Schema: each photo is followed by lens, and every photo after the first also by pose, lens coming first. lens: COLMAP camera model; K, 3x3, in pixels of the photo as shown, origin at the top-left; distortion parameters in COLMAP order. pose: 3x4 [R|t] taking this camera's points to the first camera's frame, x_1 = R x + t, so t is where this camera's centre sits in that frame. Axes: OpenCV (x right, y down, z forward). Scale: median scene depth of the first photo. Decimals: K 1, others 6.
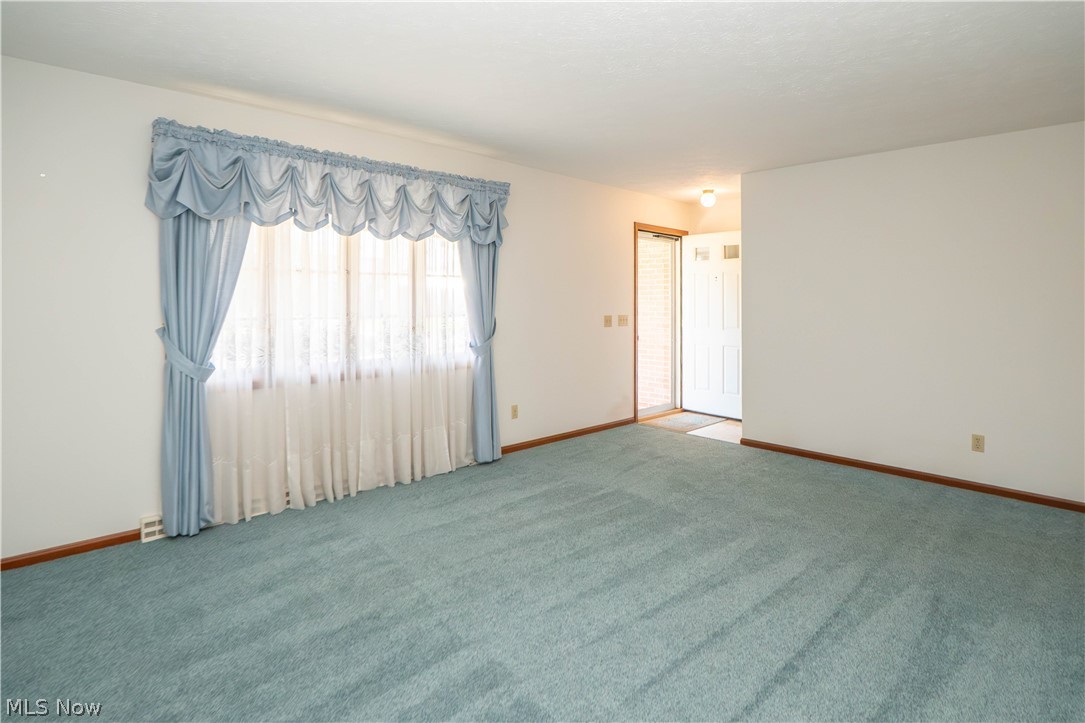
lens RADIAL K [[558.2, 0, 544.8], [0, 558.2, 347.7], [0, 0, 1]] dist [-0.024215, 0.000133]
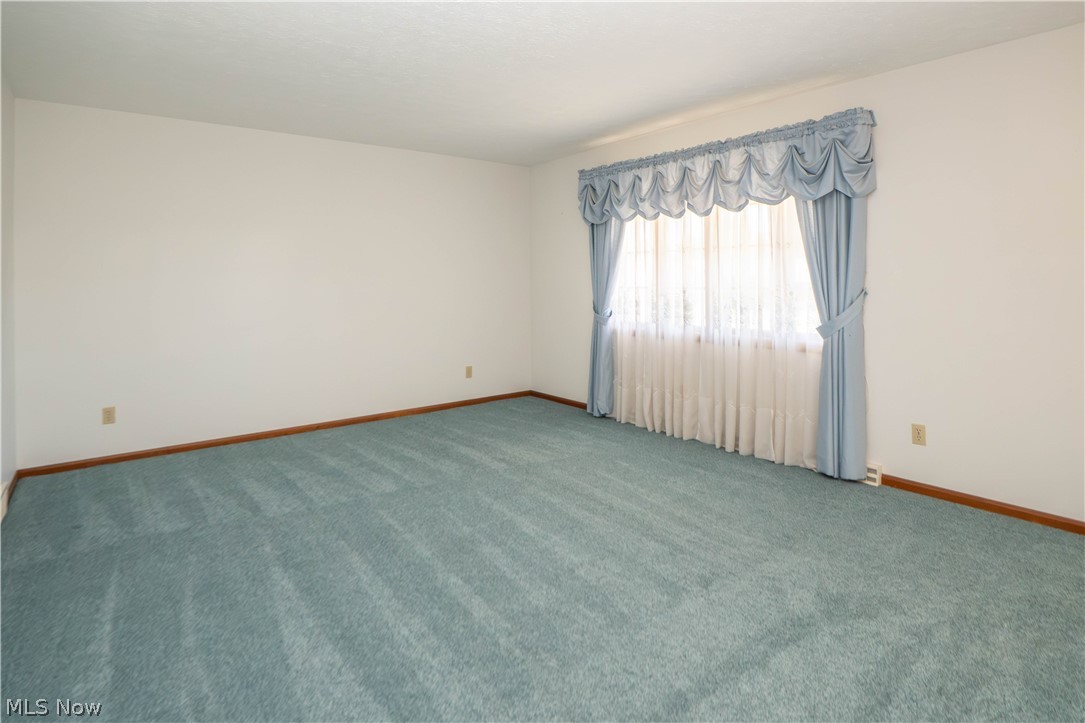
lens RADIAL K [[558.2, 0, 544.8], [0, 558.2, 347.7], [0, 0, 1]] dist [-0.024215, 0.000133]
pose [[-0.075701, 0.123728, -0.989424, 0.831856], [-0.069385, 0.989213, 0.129010, -0.058902], [0.994714, 0.078418, -0.066300, 0.773791]]
